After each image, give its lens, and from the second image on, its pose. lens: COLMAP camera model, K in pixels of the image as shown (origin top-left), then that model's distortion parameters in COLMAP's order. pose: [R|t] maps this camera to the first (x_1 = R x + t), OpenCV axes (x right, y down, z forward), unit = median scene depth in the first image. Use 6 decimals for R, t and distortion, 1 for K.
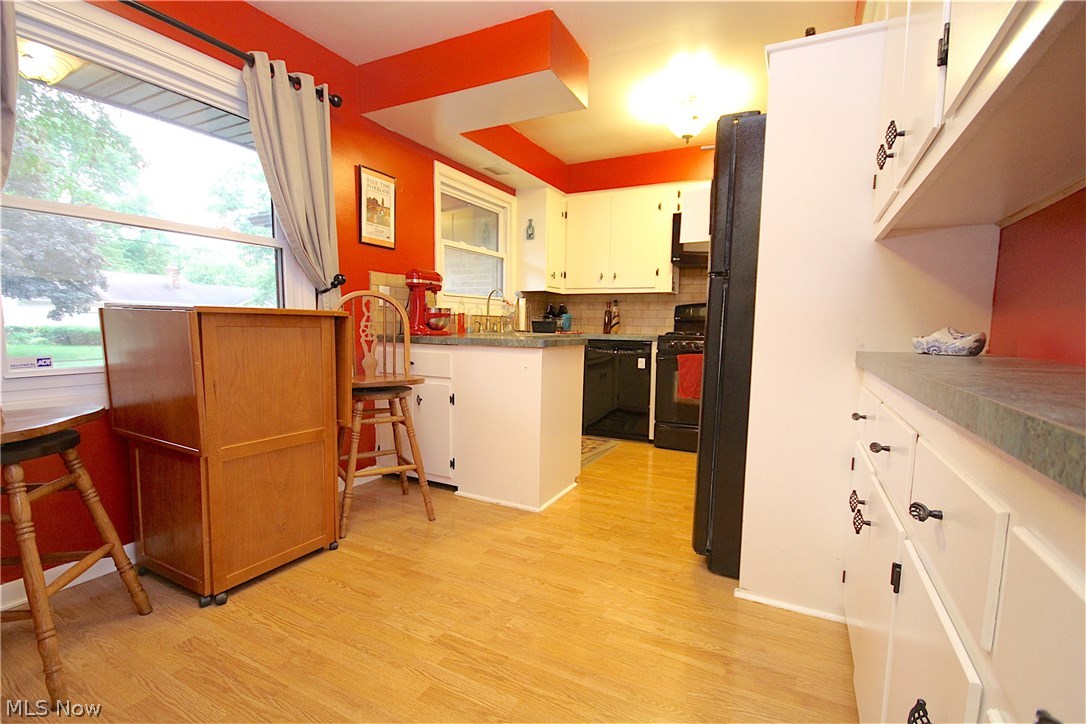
lens RADIAL K [[500.6, 0, 541.8], [0, 500.6, 379.0], [0, 0, 1]] dist [-0.002902, -0.000708]
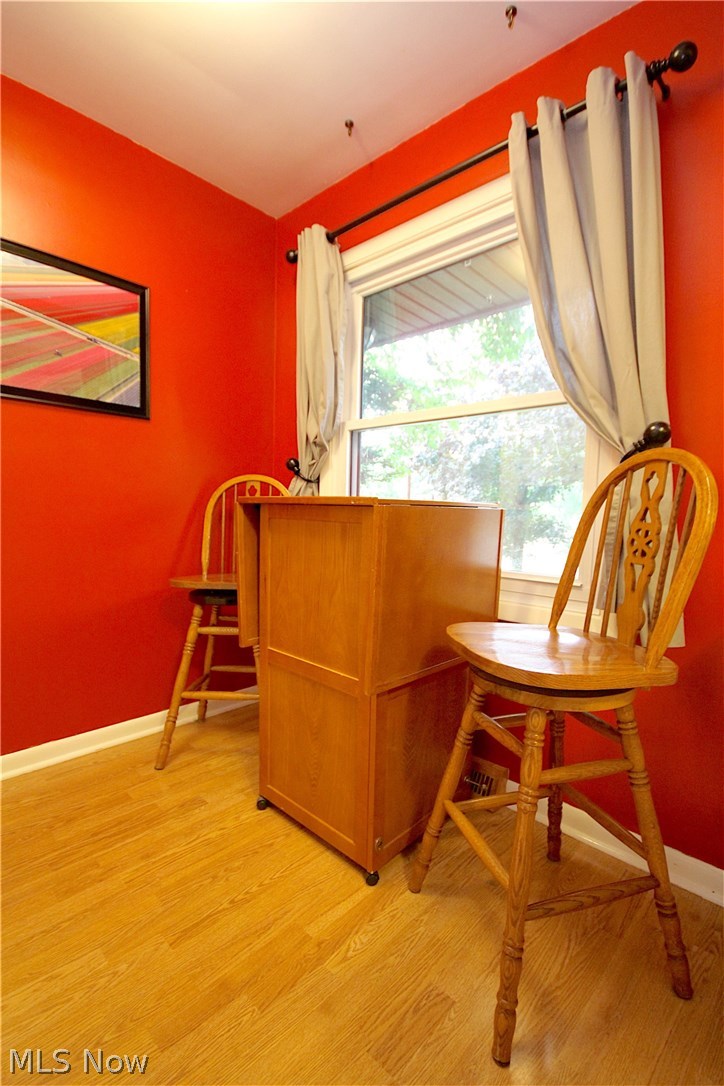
lens RADIAL K [[500.6, 0, 377.4], [0, 500.6, 546.2], [0, 0, 1]] dist [-0.002902, -0.000708]
pose [[-0.260710, 0.034593, -0.964797, 0.178624], [-0.138482, 0.987683, 0.072835, -0.126811], [0.955433, 0.152595, -0.252708, 1.225158]]
